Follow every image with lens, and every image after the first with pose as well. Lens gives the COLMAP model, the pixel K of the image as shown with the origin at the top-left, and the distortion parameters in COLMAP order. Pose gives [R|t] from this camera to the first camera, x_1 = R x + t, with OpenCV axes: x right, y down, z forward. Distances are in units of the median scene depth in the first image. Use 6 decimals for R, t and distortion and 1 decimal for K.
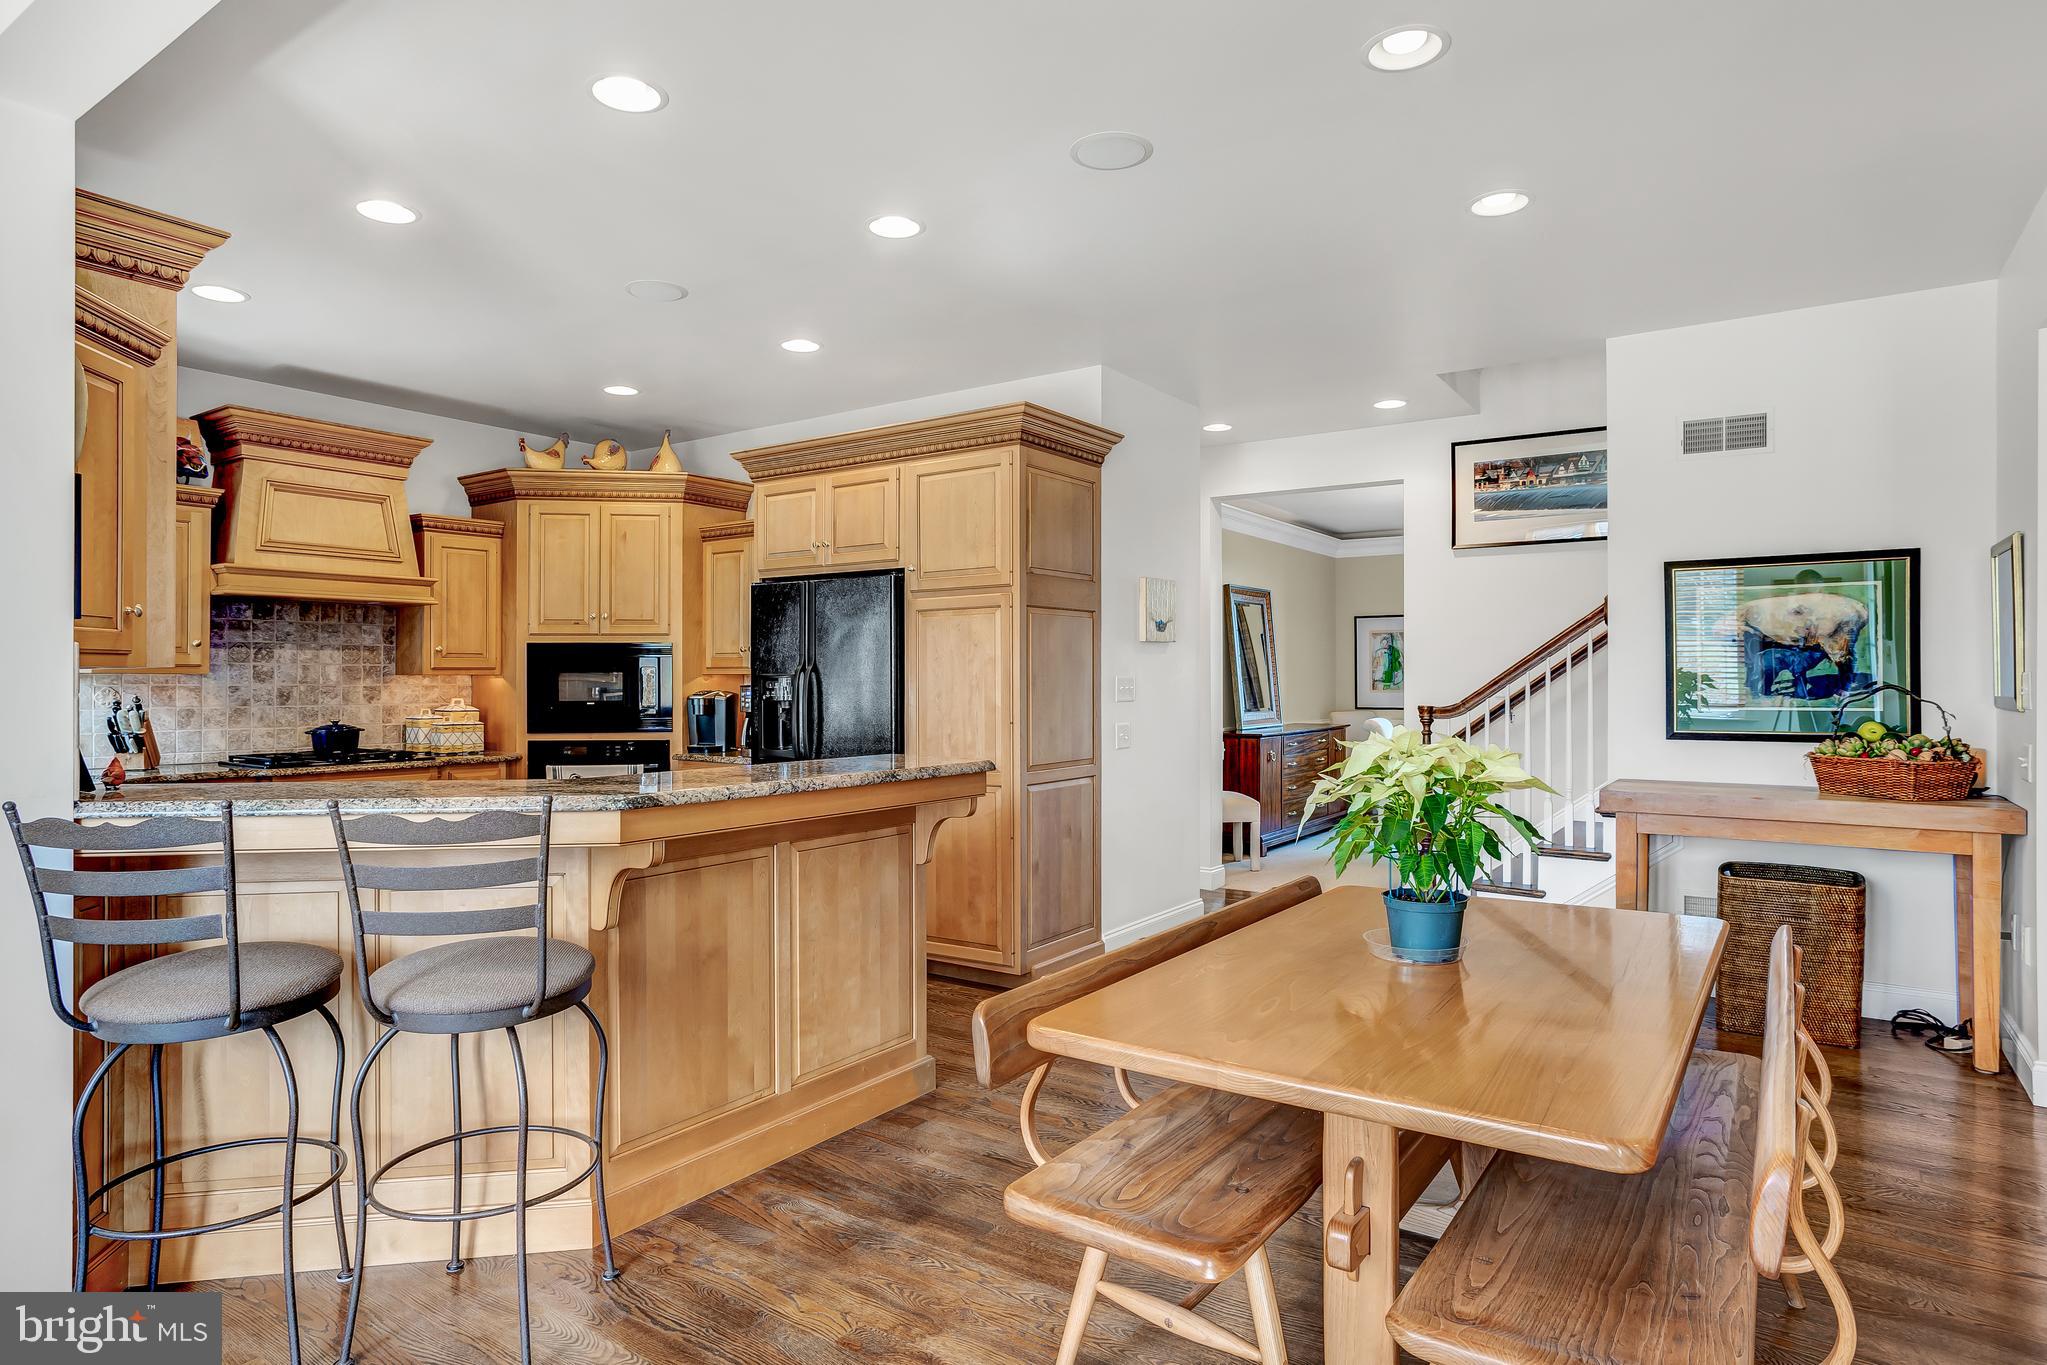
lens RADIAL K [[1126.1, 0, 1039.5], [0, 1126.1, 681.5], [0, 0, 1]] dist [-0.037766, 0.025963]
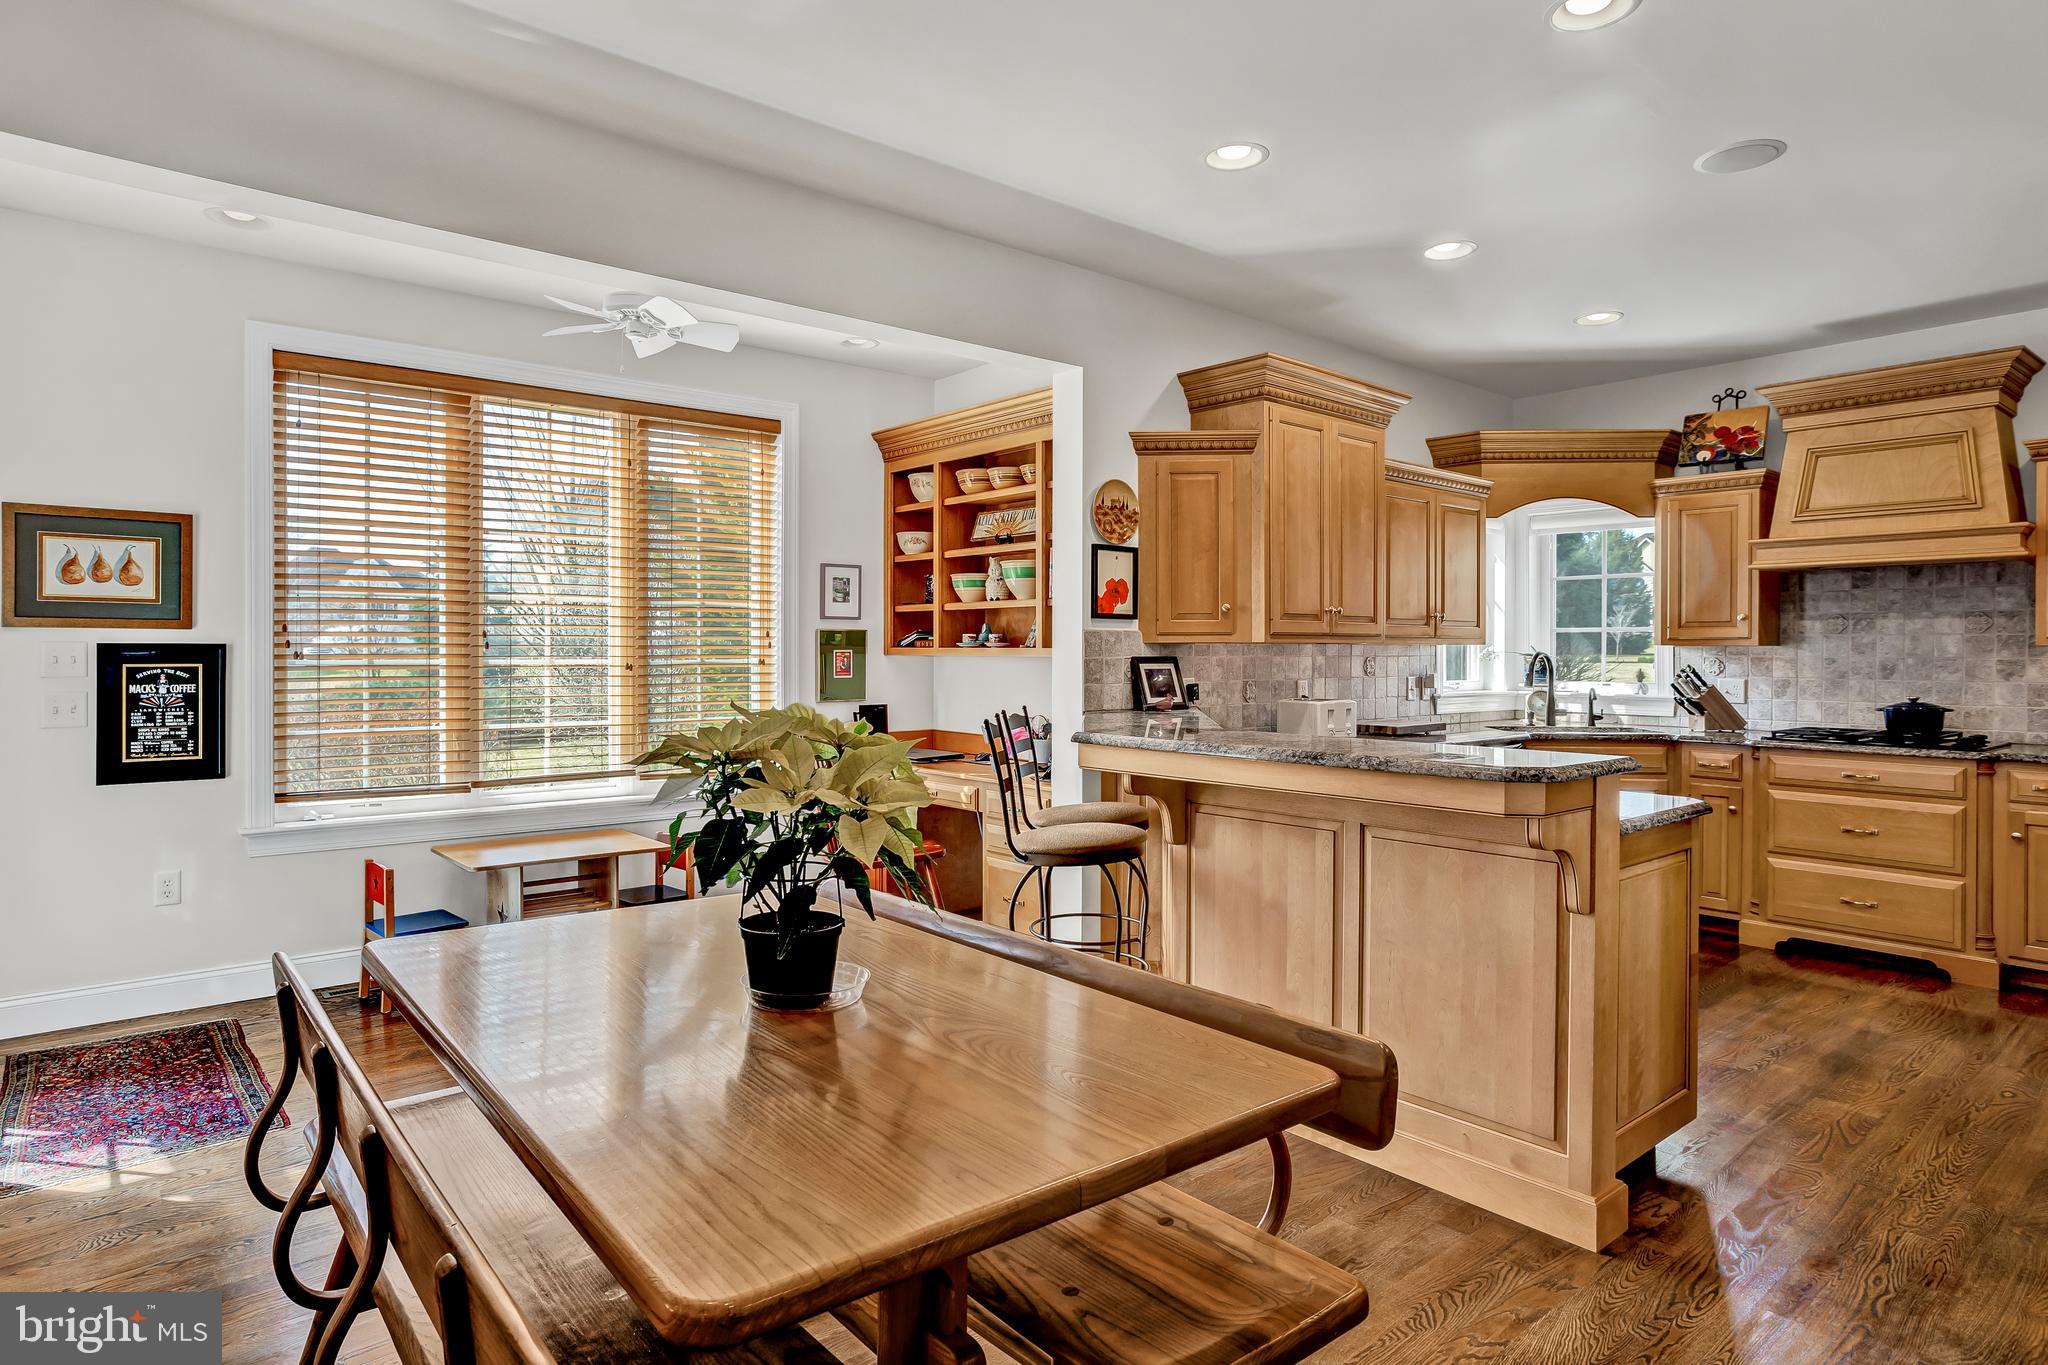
lens RADIAL K [[1126.6, 0, 962.9], [0, 1126.6, 648.6], [0, 0, 1]] dist [-0.037766, 0.025963]
pose [[-0.281217, -0.002472, -0.959641, 0.385925], [-0.003449, 0.999993, -0.001565, -0.000195], [0.959638, 0.002870, -0.281224, 0.475743]]
